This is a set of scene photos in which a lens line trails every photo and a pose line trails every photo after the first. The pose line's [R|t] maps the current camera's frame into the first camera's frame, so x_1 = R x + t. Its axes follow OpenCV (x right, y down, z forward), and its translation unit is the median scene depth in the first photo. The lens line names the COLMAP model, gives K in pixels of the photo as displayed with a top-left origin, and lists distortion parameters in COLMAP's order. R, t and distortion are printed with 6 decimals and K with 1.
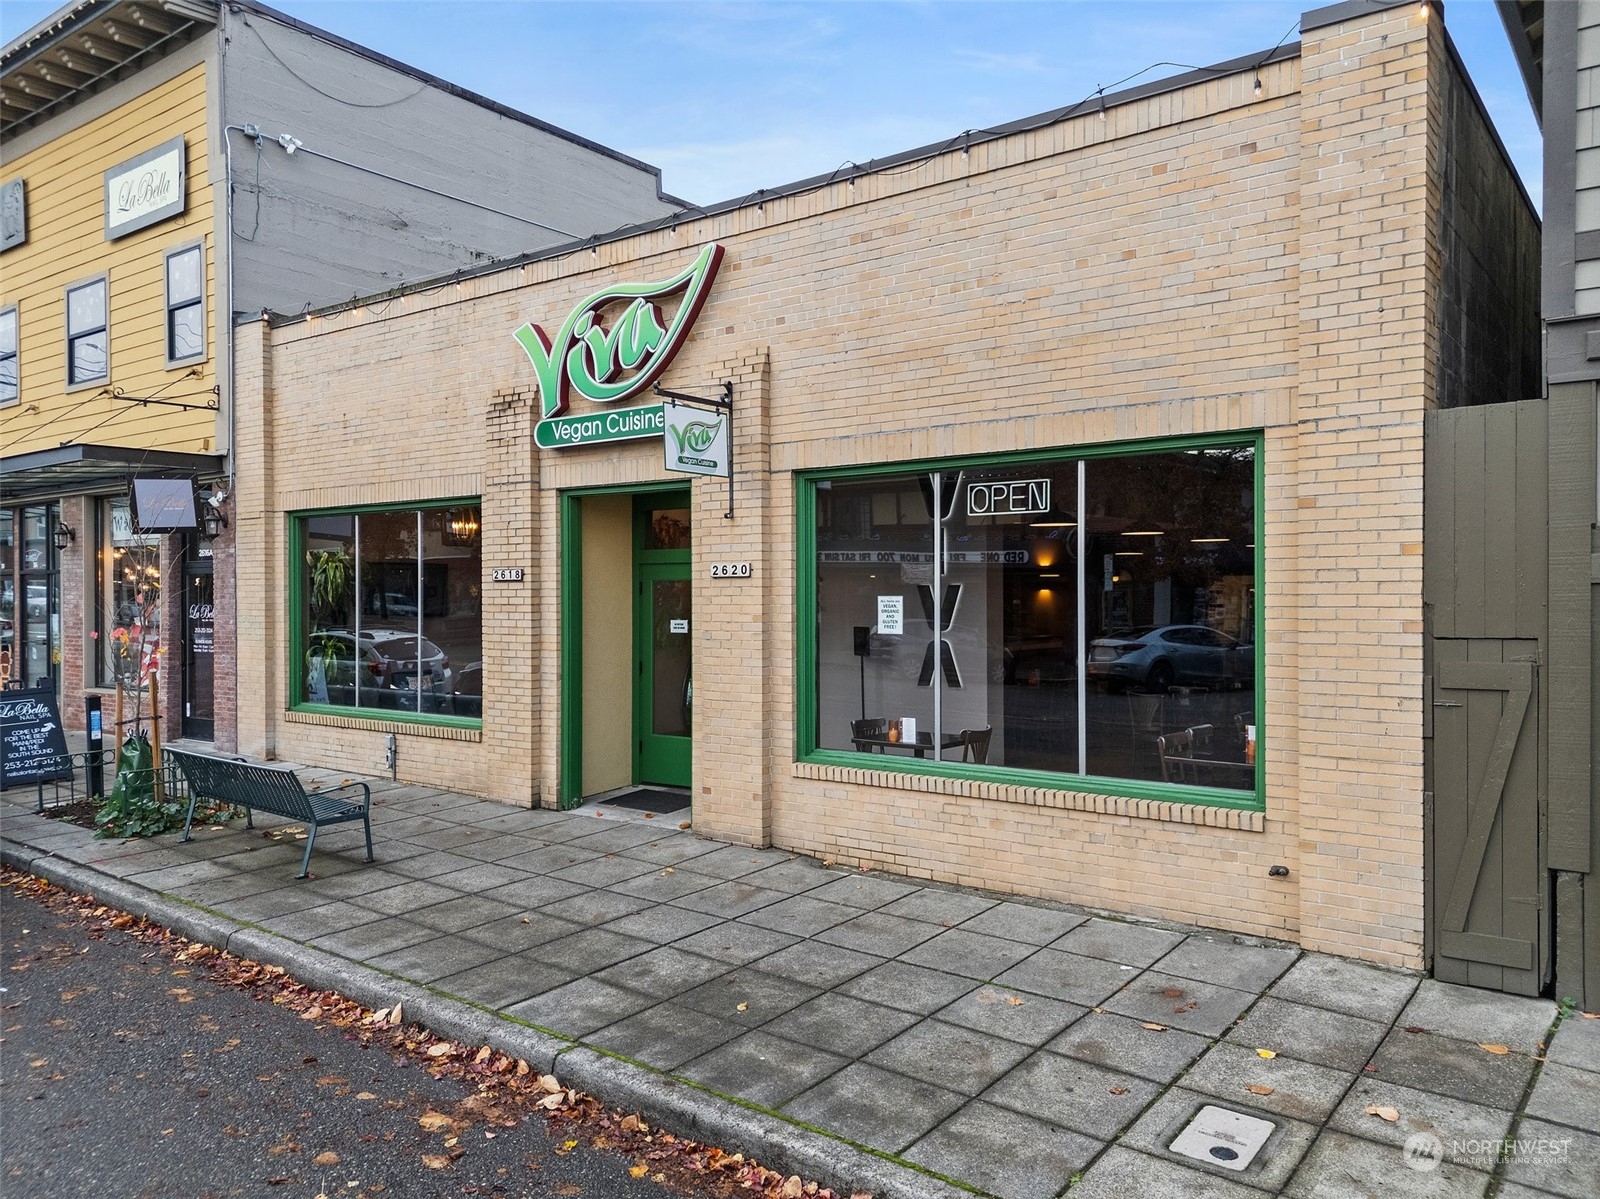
lens RADIAL K [[1147.0, 0, 773.2], [0, 1147.0, 598.6], [0, 0, 1]] dist [0.078503, -0.057630]
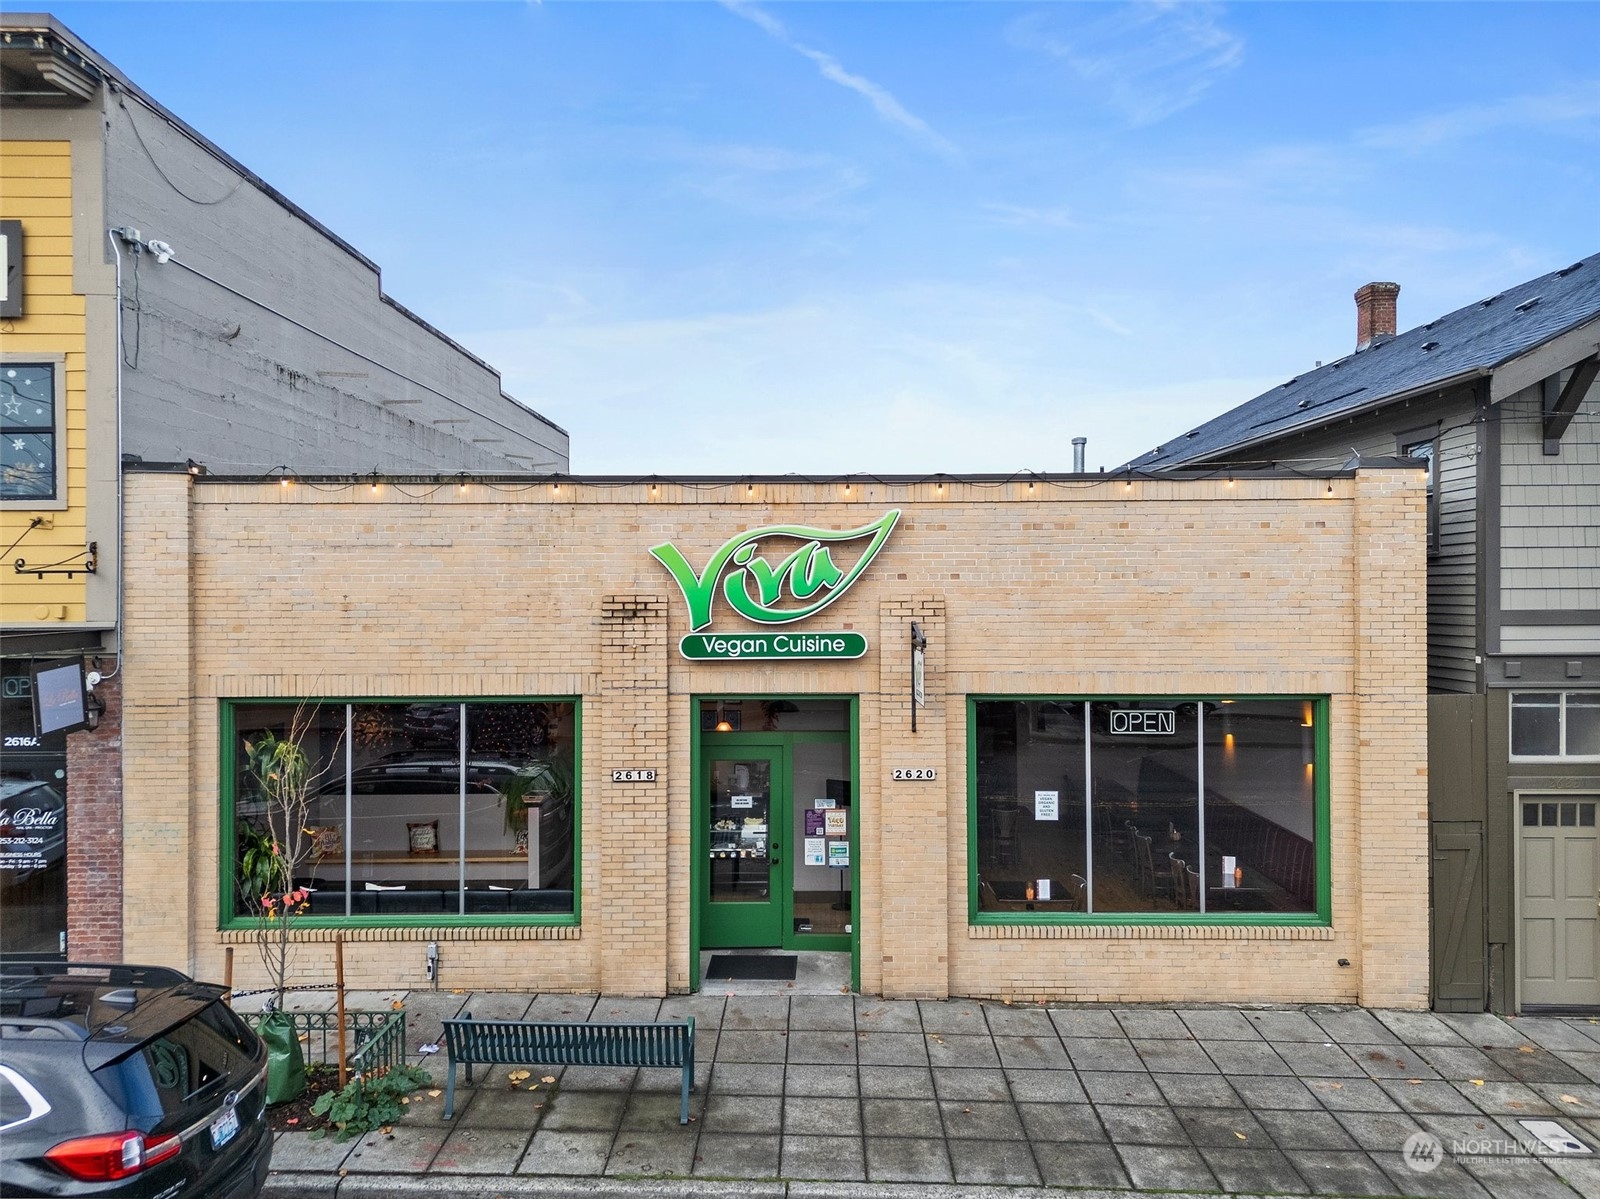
lens RADIAL K [[1147.0, 0, 773.2], [0, 1147.0, 598.6], [0, 0, 1]] dist [0.078503, -0.057630]
pose [[0.806819, -0.005141, 0.590776, -1.050037], [0.008661, 0.999958, -0.003126, -0.249427], [-0.590735, 0.007639, 0.806829, 0.115718]]
